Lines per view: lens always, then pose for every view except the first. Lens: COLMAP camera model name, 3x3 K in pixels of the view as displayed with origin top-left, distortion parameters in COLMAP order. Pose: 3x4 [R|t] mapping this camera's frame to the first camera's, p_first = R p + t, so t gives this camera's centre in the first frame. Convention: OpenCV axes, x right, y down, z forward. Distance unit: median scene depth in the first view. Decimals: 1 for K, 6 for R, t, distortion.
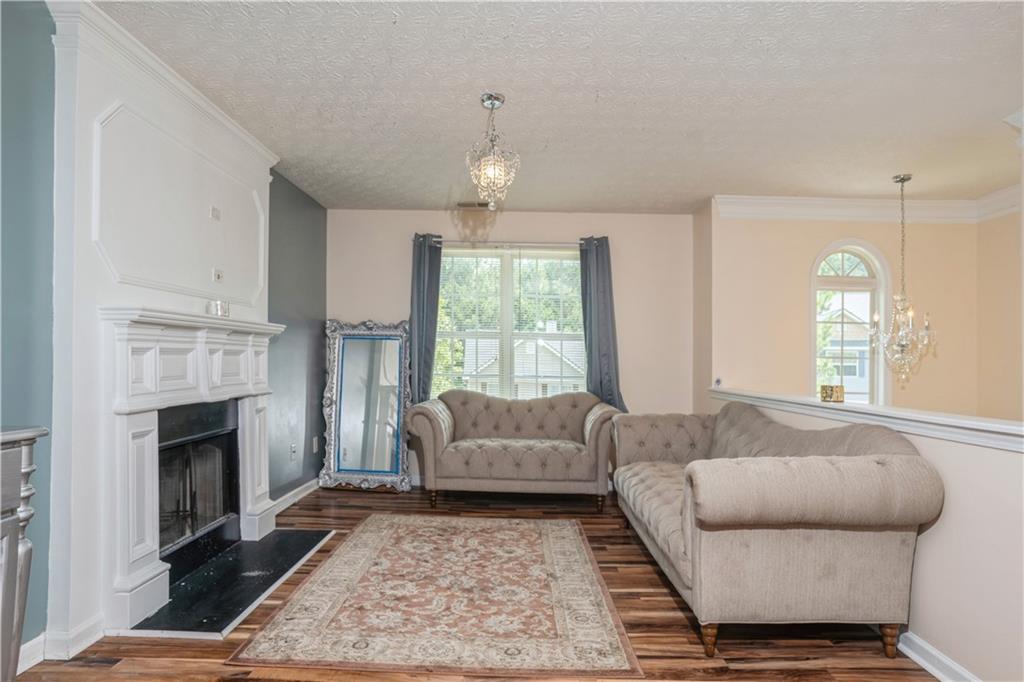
lens RADIAL K [[619.7, 0, 508.7], [0, 619.7, 372.3], [0, 0, 1]] dist [-0.066861, 0.056714]
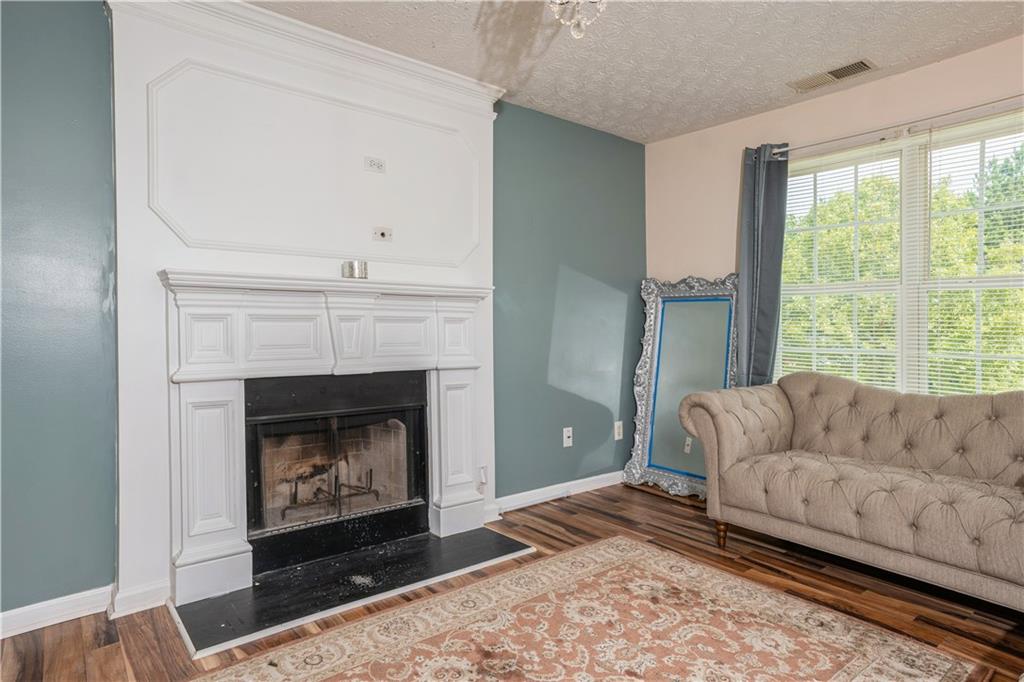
lens RADIAL K [[575.5, 0, 508.7], [0, 575.5, 344.7], [0, 0, 1]] dist [-0.064104, 0.069709]
pose [[0.637511, 0.013185, -0.770328, 0.237070], [-0.012677, 0.999898, 0.006623, -0.002061], [0.770337, 0.005543, 0.637613, 0.496976]]
